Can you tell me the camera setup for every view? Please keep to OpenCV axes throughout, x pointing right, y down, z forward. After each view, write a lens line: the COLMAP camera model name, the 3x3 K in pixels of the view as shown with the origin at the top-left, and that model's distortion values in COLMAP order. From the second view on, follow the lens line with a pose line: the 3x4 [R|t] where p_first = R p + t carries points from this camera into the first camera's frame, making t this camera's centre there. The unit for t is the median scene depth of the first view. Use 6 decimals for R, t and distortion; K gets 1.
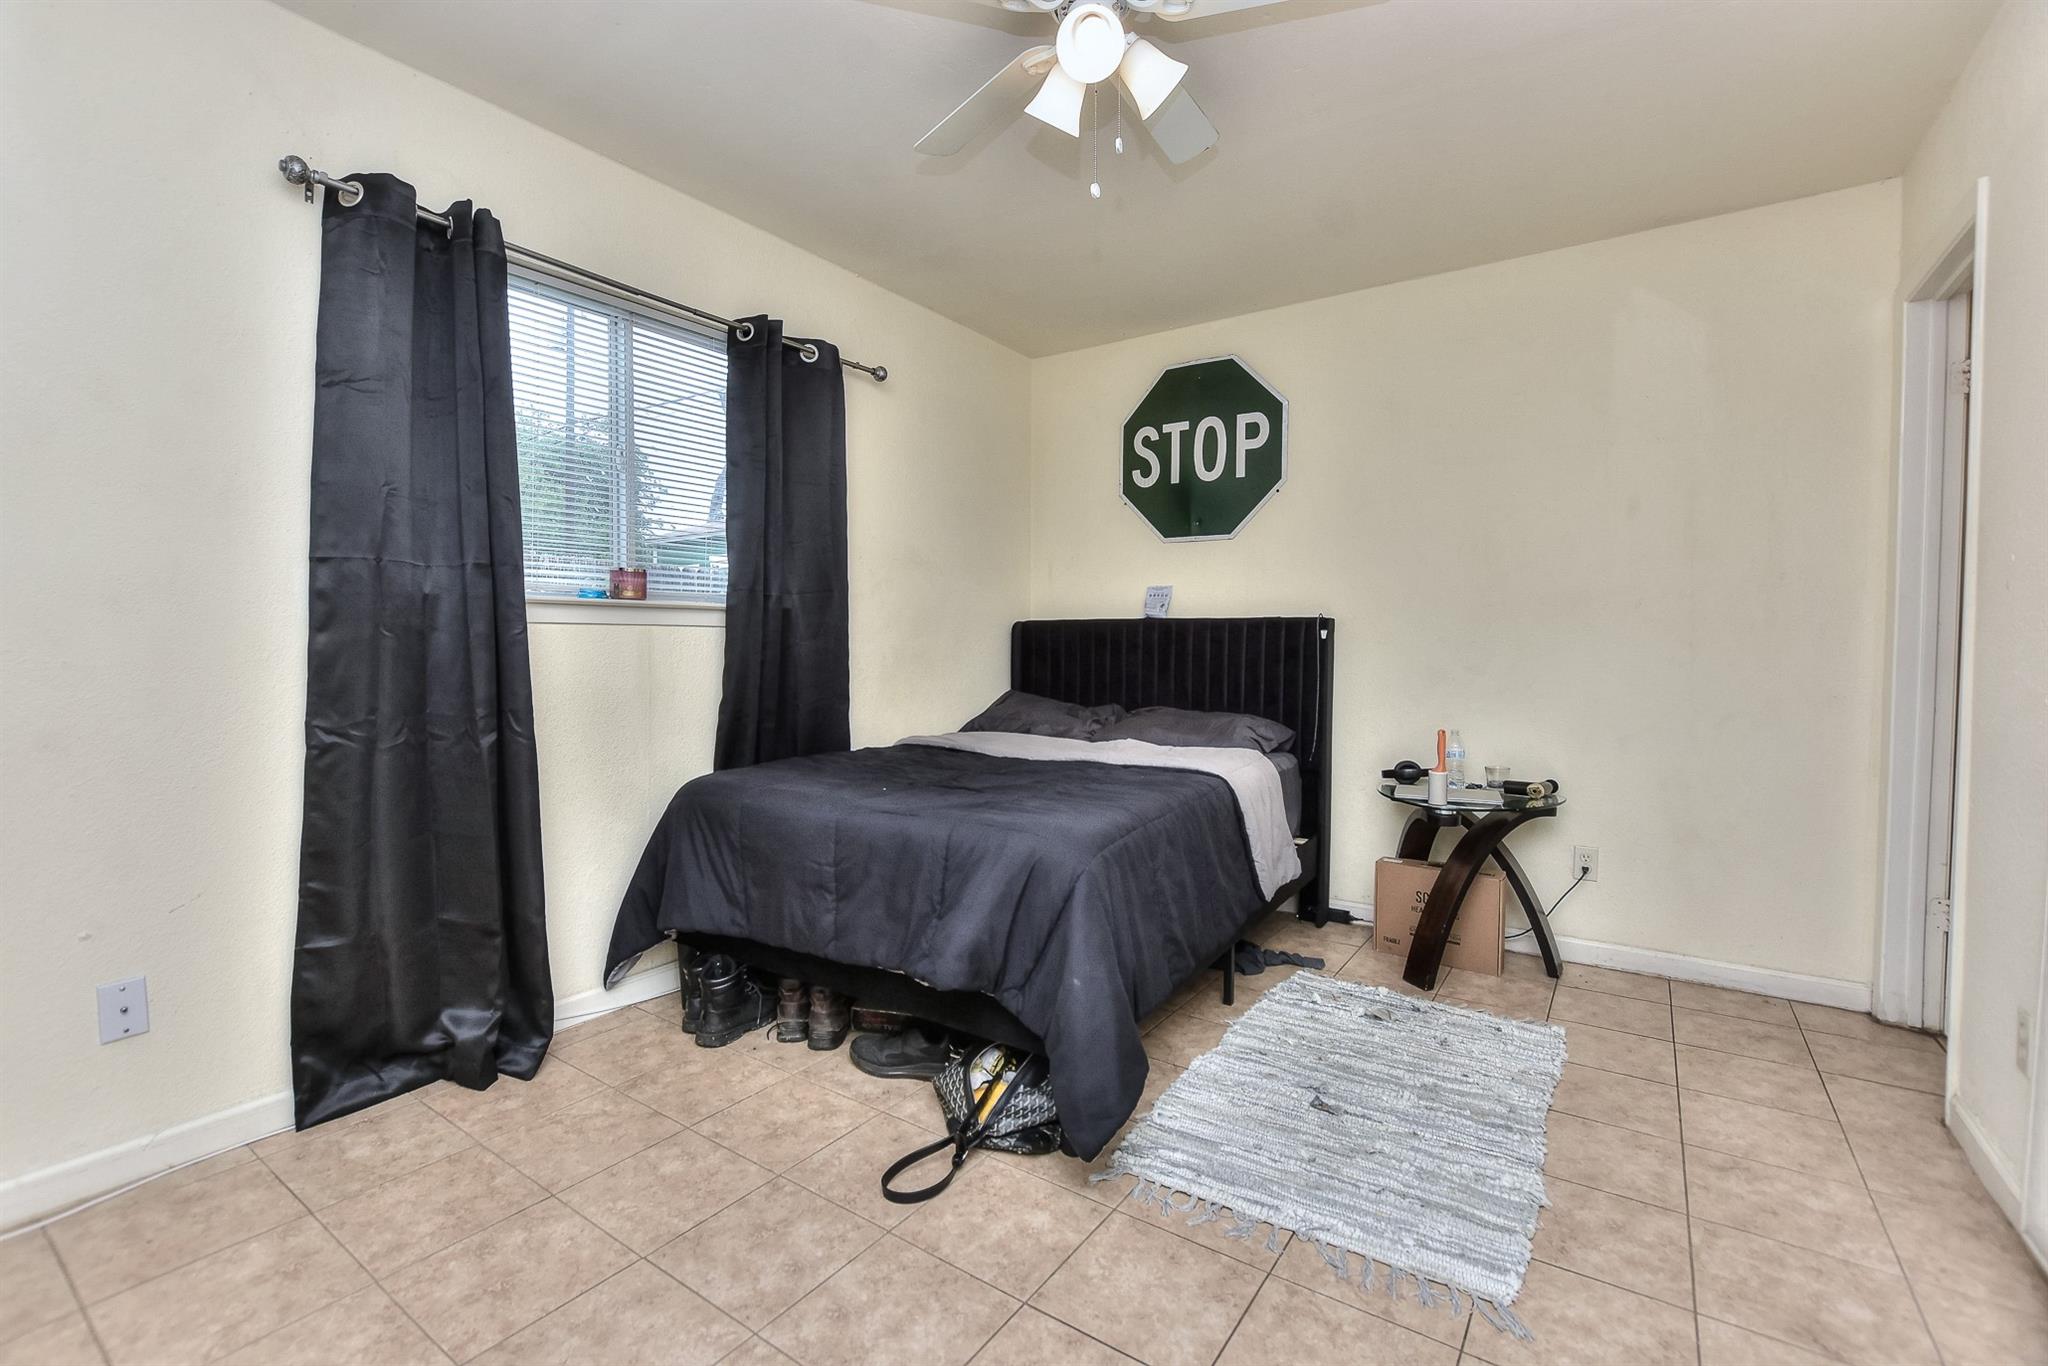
lens RADIAL K [[911.5, 0, 1018.8], [0, 911.5, 667.8], [0, 0, 1]] dist [-0.021139, 0.005334]
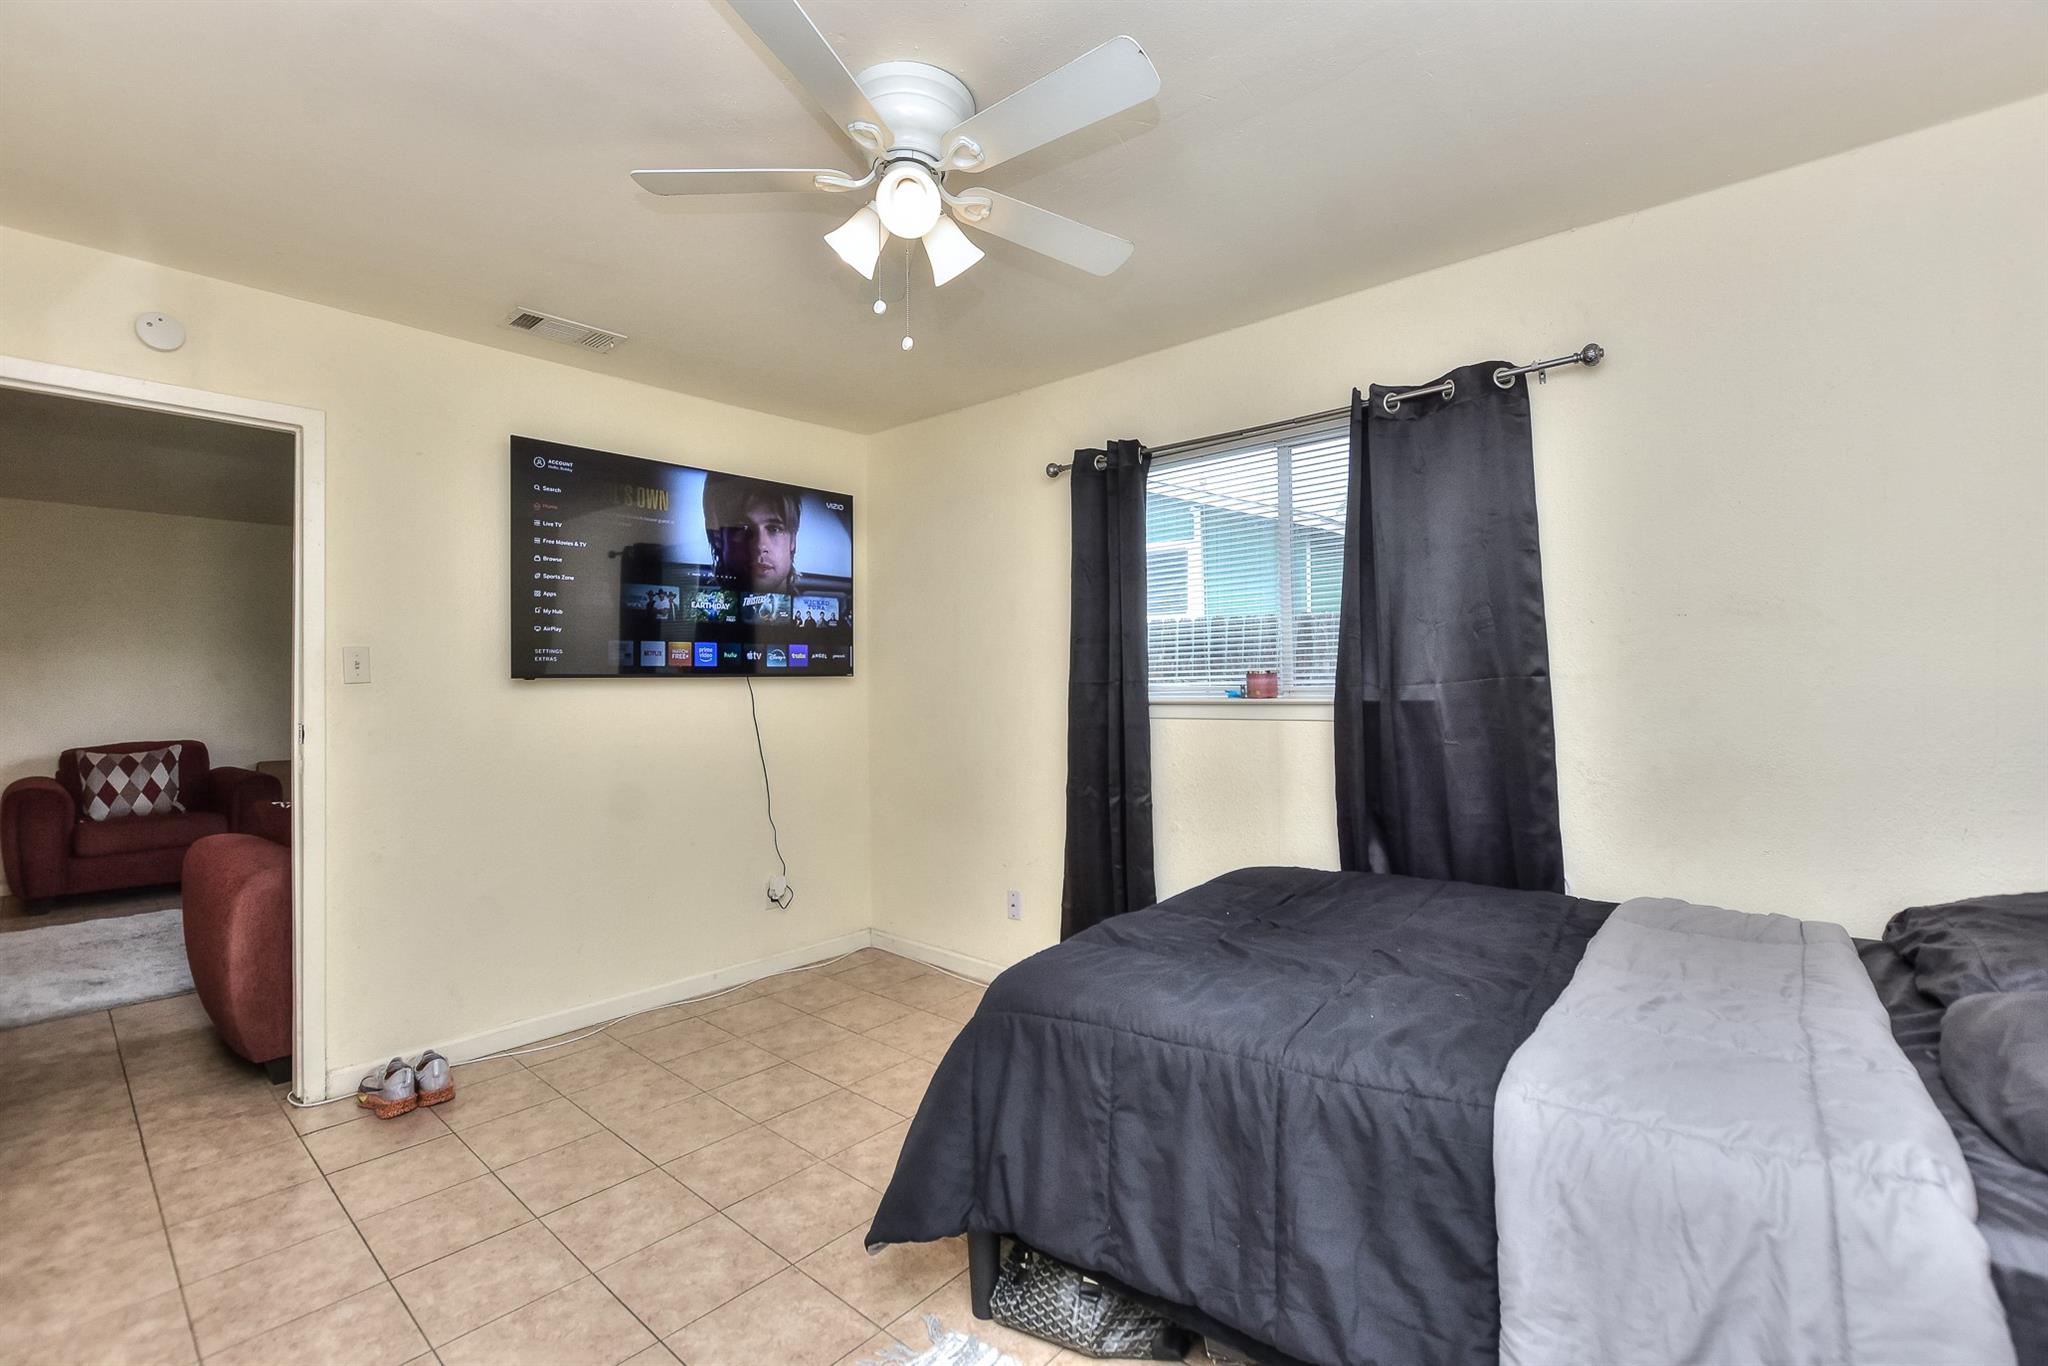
lens RADIAL K [[911.5, 0, 1044.6], [0, 911.5, 689.3], [0, 0, 1]] dist [-0.021139, 0.005334]
pose [[-0.103033, -0.007748, -0.994648, 0.716954], [-0.024586, 0.999684, -0.005240, -0.070918], [0.994374, 0.023915, -0.103191, 0.835682]]
